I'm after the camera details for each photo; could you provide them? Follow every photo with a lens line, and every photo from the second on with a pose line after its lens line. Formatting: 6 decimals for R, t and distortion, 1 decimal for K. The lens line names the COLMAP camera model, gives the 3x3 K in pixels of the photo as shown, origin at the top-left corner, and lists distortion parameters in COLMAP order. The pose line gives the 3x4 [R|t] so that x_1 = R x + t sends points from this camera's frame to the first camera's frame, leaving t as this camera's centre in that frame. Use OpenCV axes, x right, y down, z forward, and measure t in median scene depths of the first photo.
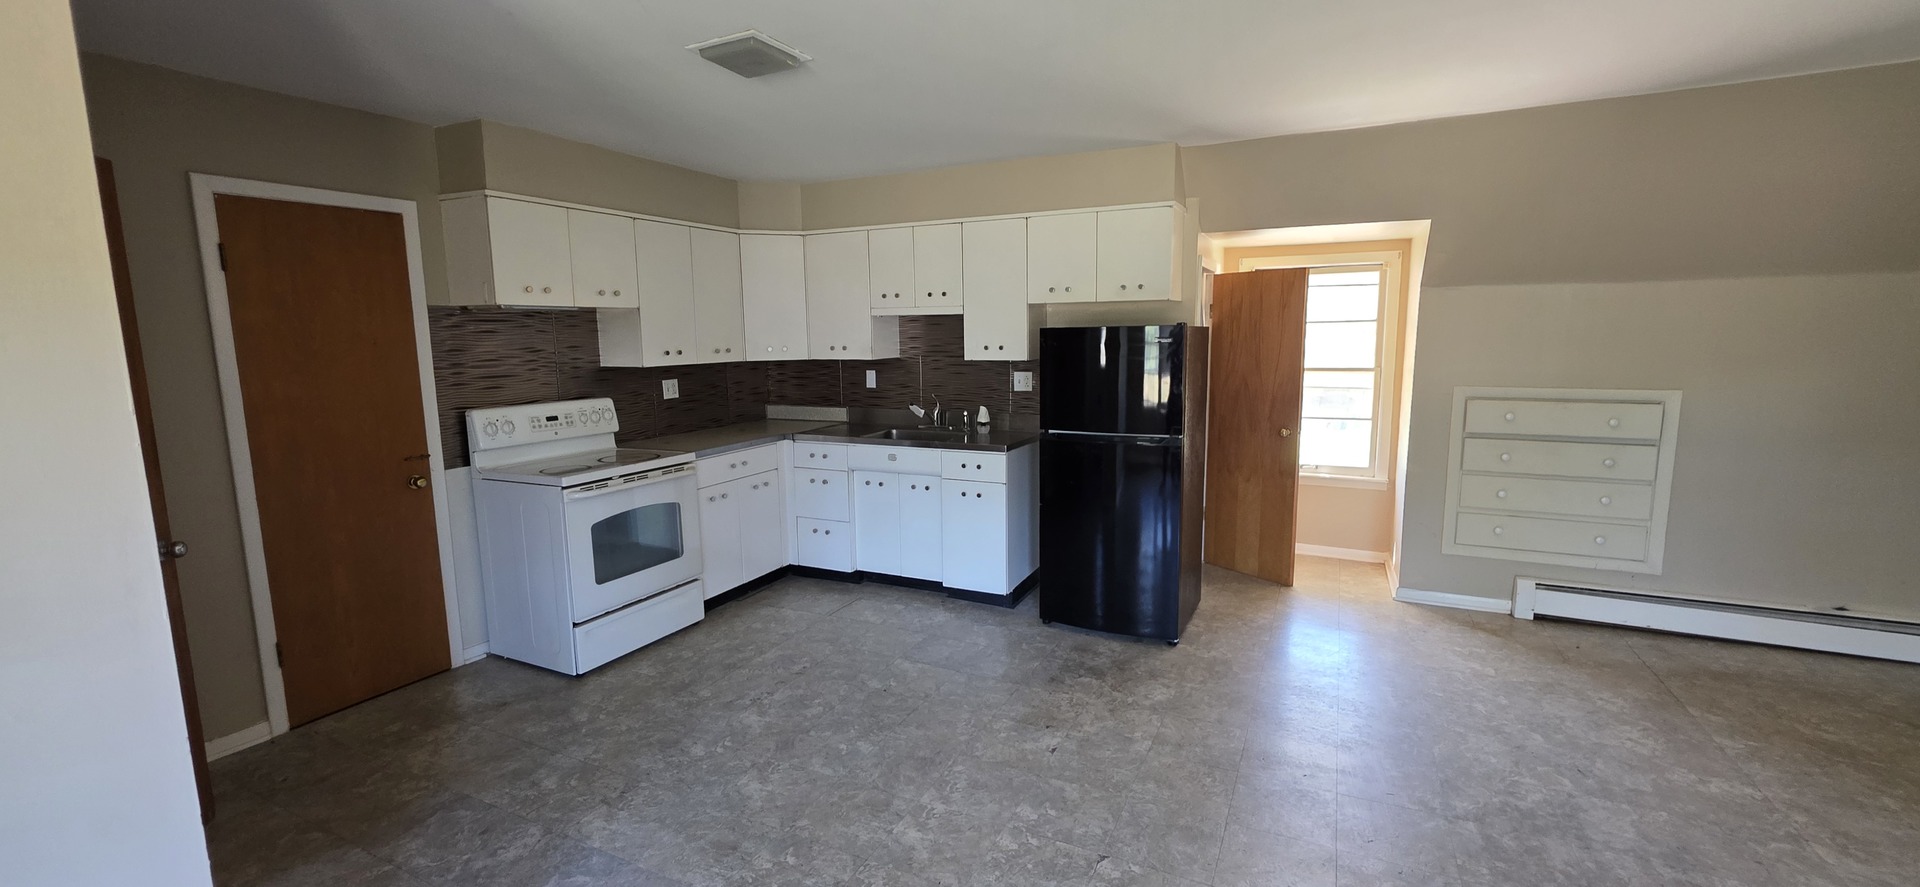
lens RADIAL K [[771.4, 0, 954.9], [0, 771.4, 440.9], [0, 0, 1]] dist [0.000003, -0.000115]
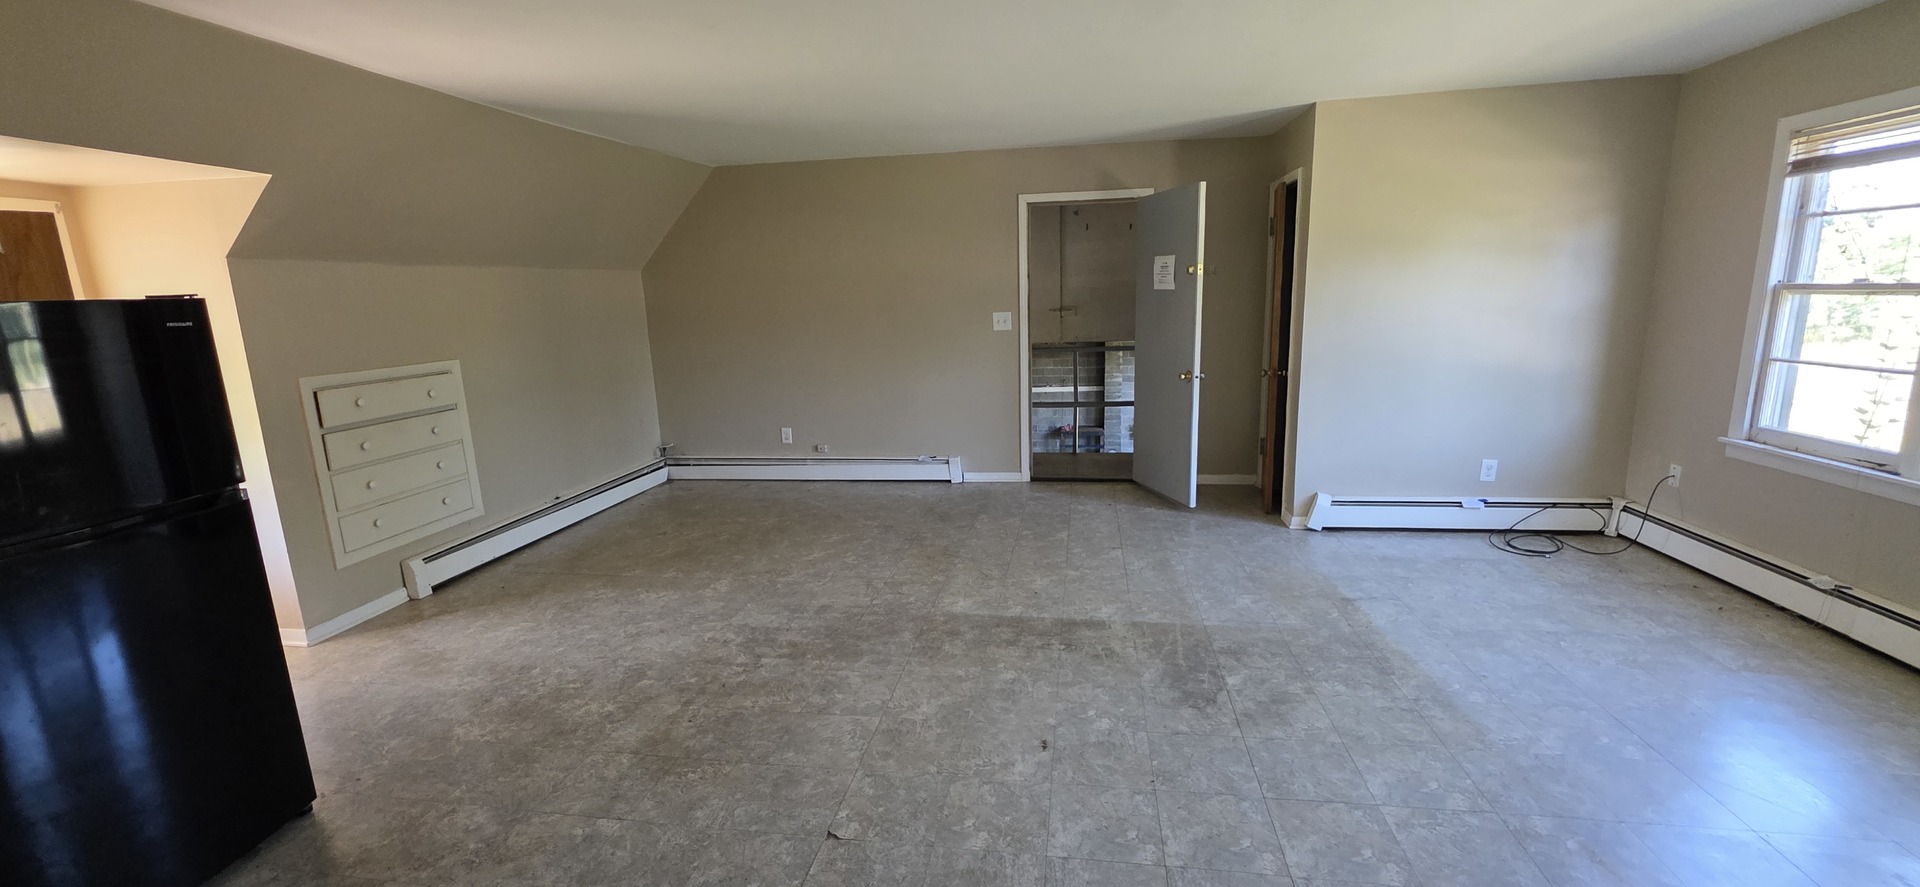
lens RADIAL K [[764.4, 0, 954.0], [0, 764.4, 445.1], [0, 0, 1]] dist [0.000913, -0.000325]
pose [[-0.285784, -0.167479, 0.943545, -0.527508], [0.170769, 0.959950, 0.222114, -0.091217], [-0.942956, 0.224605, -0.245738, 0.767869]]
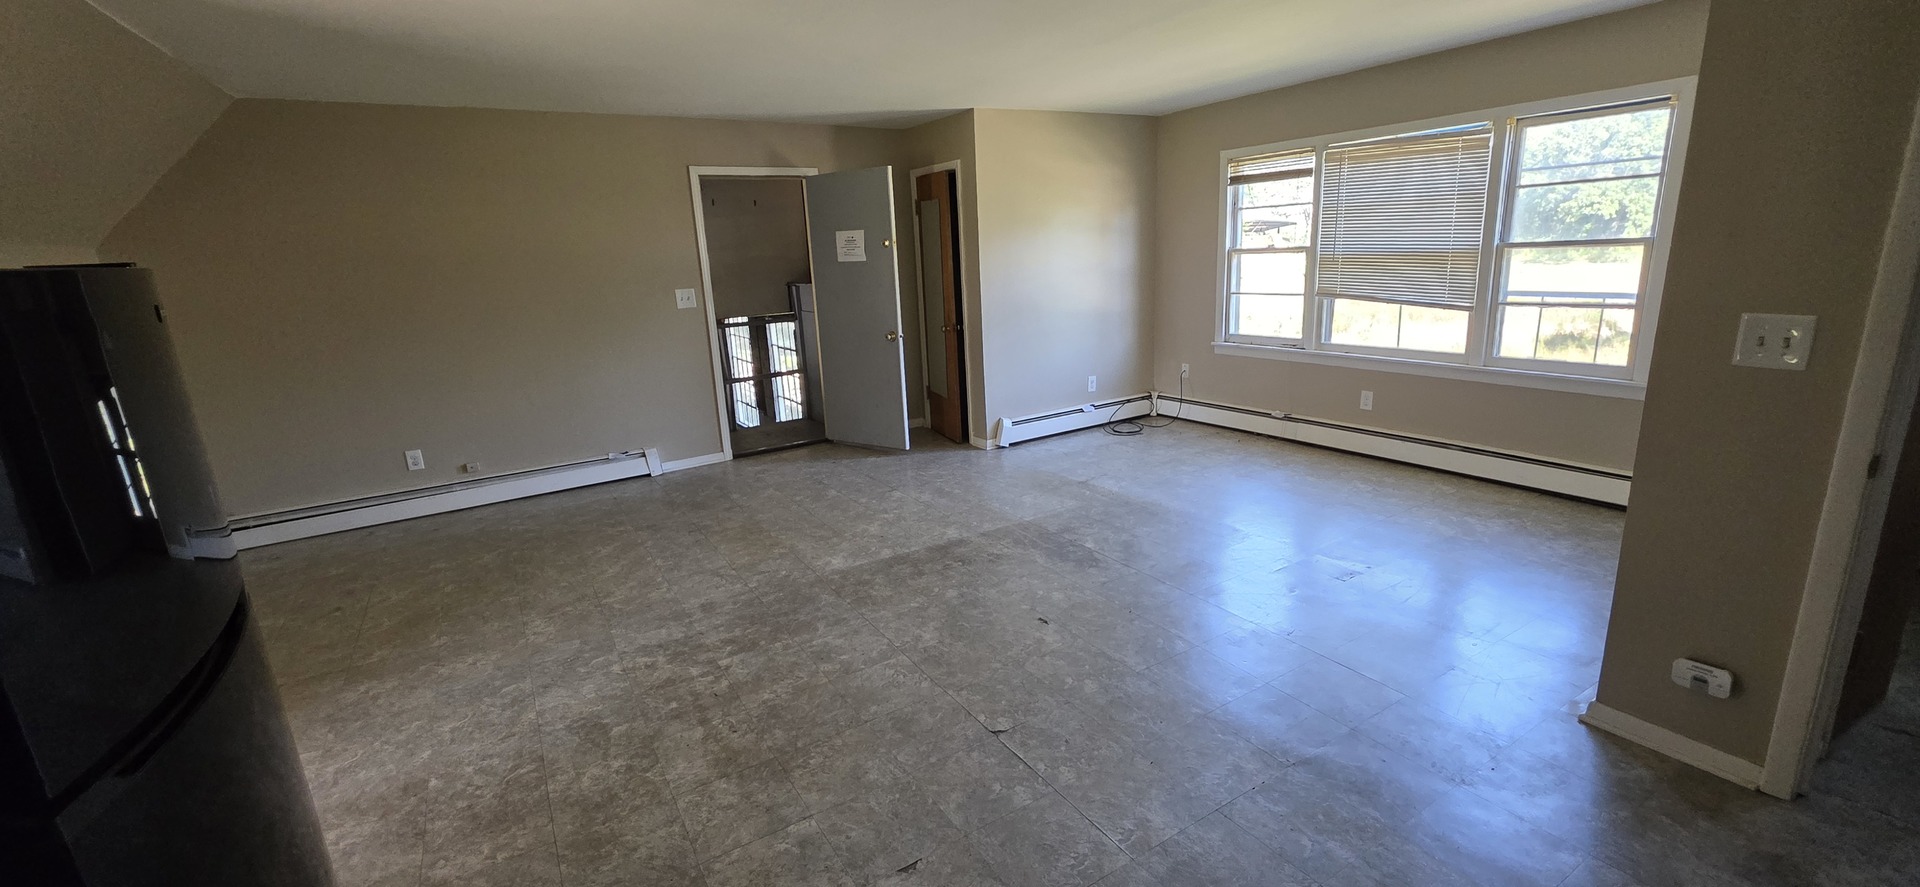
lens RADIAL K [[764.4, 0, 954.0], [0, 764.4, 445.1], [0, 0, 1]] dist [0.000913, -0.000325]
pose [[-0.843219, -0.079876, 0.531603, -0.237354], [0.134962, 0.925771, 0.353176, -0.182701], [-0.520353, 0.369551, -0.769848, 1.347468]]
